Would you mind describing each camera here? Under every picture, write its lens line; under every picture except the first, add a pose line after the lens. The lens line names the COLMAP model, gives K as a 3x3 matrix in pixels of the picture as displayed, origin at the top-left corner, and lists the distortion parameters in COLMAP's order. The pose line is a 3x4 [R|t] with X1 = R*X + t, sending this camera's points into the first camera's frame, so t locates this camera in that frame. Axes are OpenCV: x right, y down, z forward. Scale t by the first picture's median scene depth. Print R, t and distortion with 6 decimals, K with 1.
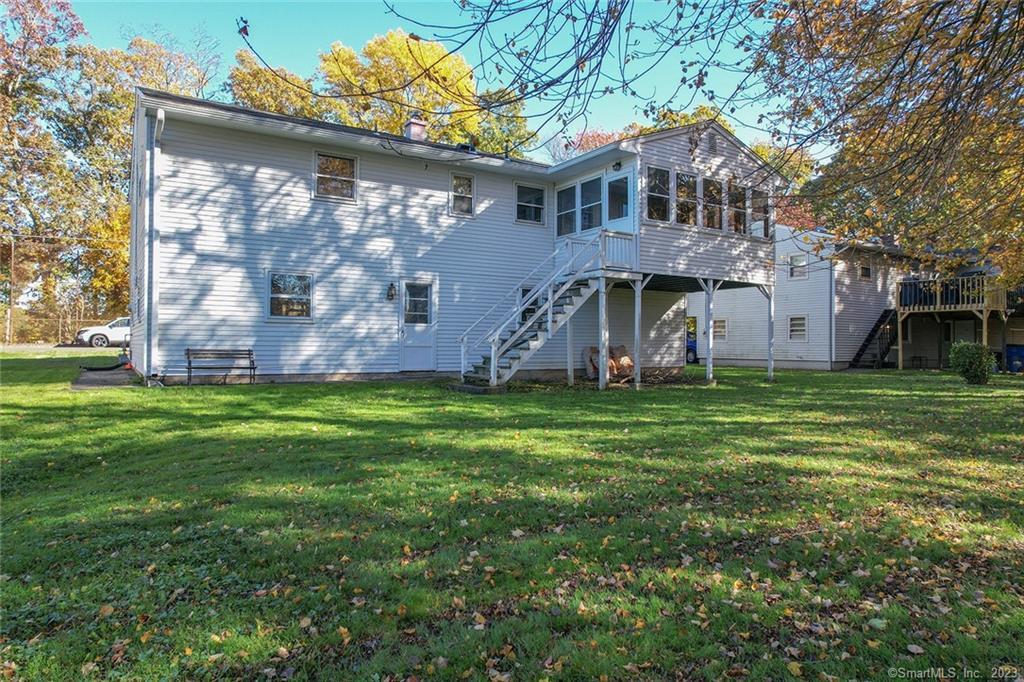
lens RADIAL K [[614.5, 0, 506.1], [0, 614.5, 338.2], [0, 0, 1]] dist [-0.001365, 0.000127]
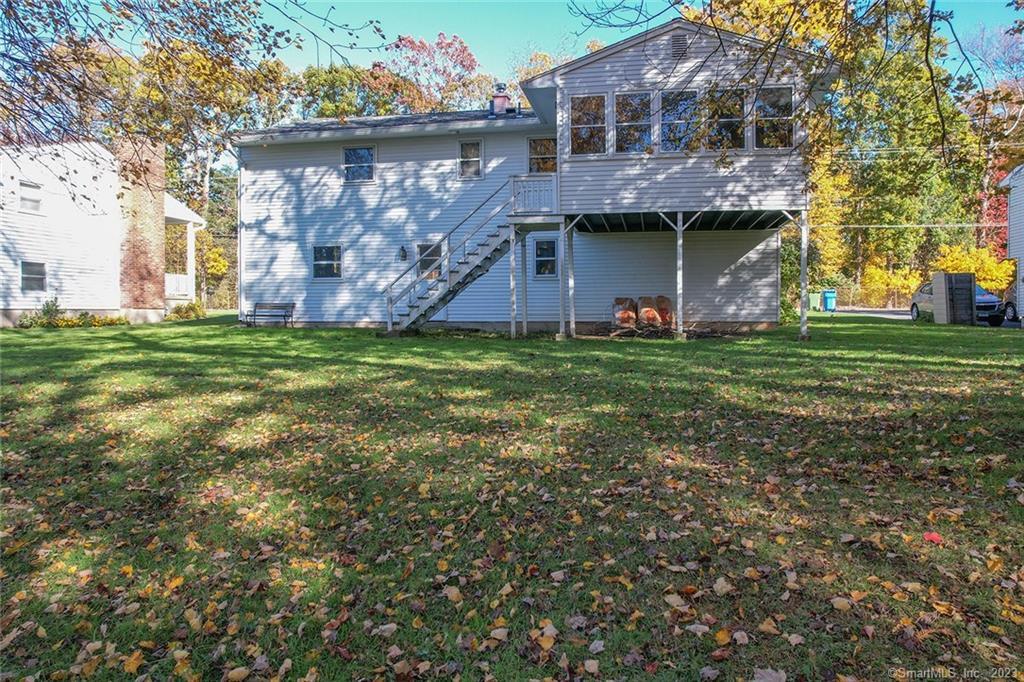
lens RADIAL K [[606.1, 0, 512.4], [0, 606.1, 308.1], [0, 0, 1]] dist [0.005095, 0.000523]
pose [[0.757115, -0.004914, -0.653263, 0.749469], [0.013015, 0.999887, 0.007563, 0.027226], [0.653152, -0.014228, 0.757093, 0.248055]]
